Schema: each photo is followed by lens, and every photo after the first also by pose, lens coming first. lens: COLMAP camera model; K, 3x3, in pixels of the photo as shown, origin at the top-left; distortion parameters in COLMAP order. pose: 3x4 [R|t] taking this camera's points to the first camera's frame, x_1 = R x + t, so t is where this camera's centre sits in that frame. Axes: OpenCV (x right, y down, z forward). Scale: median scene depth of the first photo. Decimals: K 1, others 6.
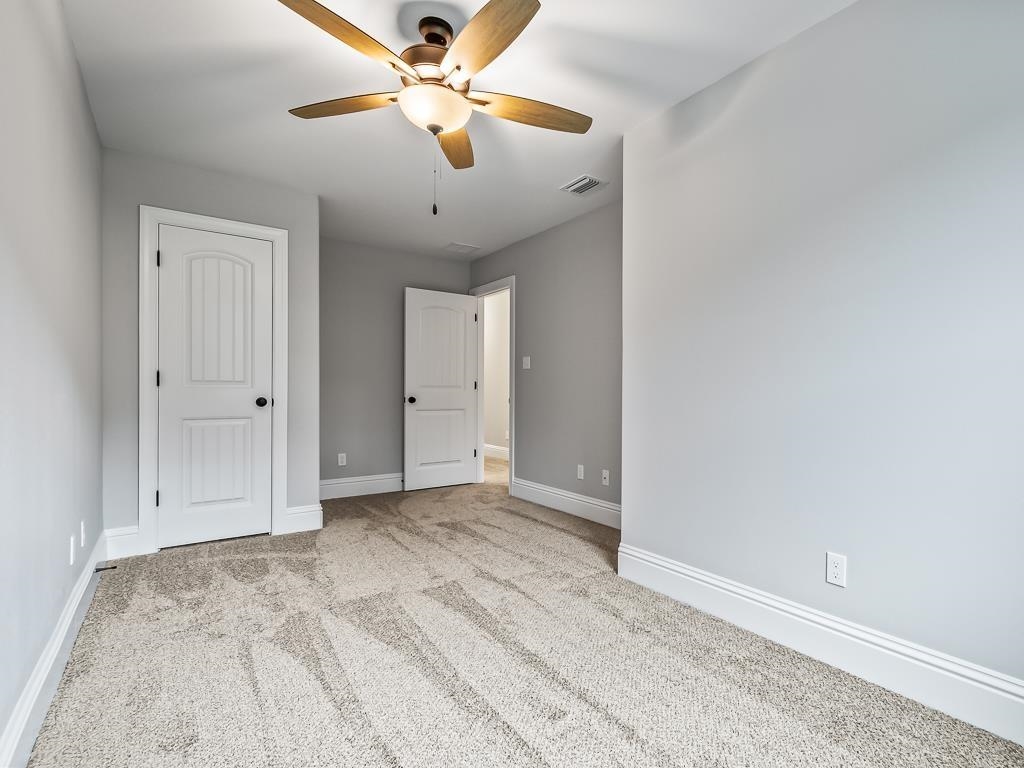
lens RADIAL K [[501.3, 0, 529.2], [0, 501.3, 389.1], [0, 0, 1]] dist [0.002389, 0.000211]
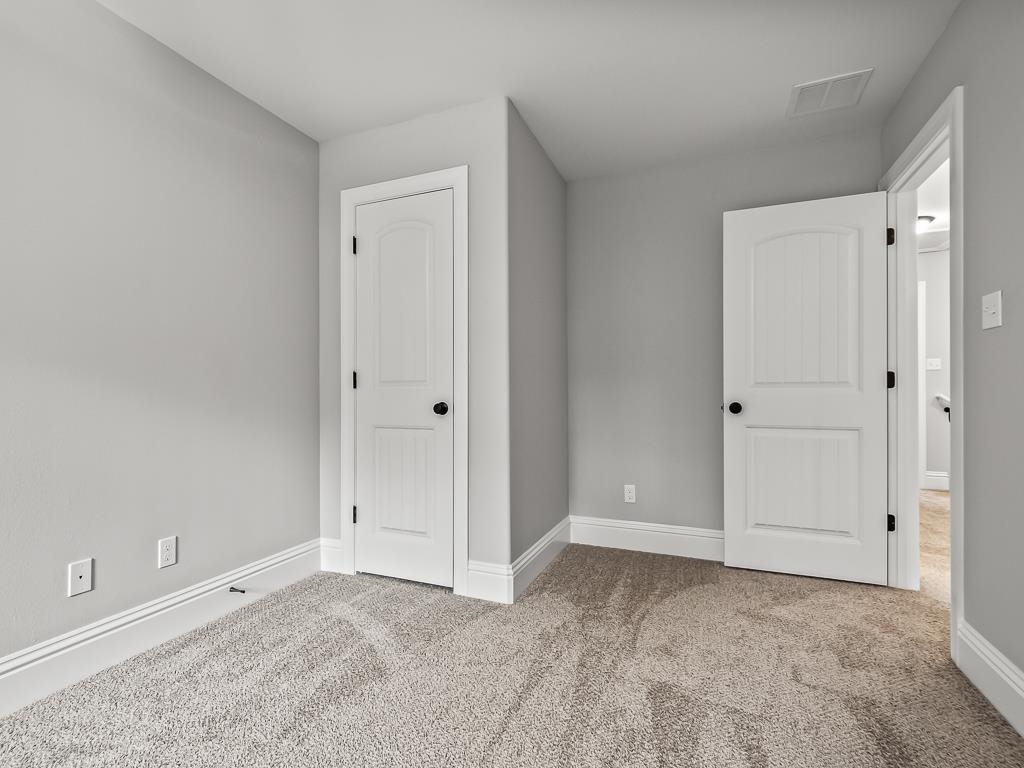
lens RADIAL K [[482.2, 0, 513.8], [0, 482.2, 392.5], [0, 0, 1]] dist [0.001198, -0.000160]
pose [[0.549582, -0.003726, -0.835431, 0.108739], [0.007621, 0.999971, 0.000554, 0.002186], [0.835405, -0.006671, 0.549595, 0.635211]]
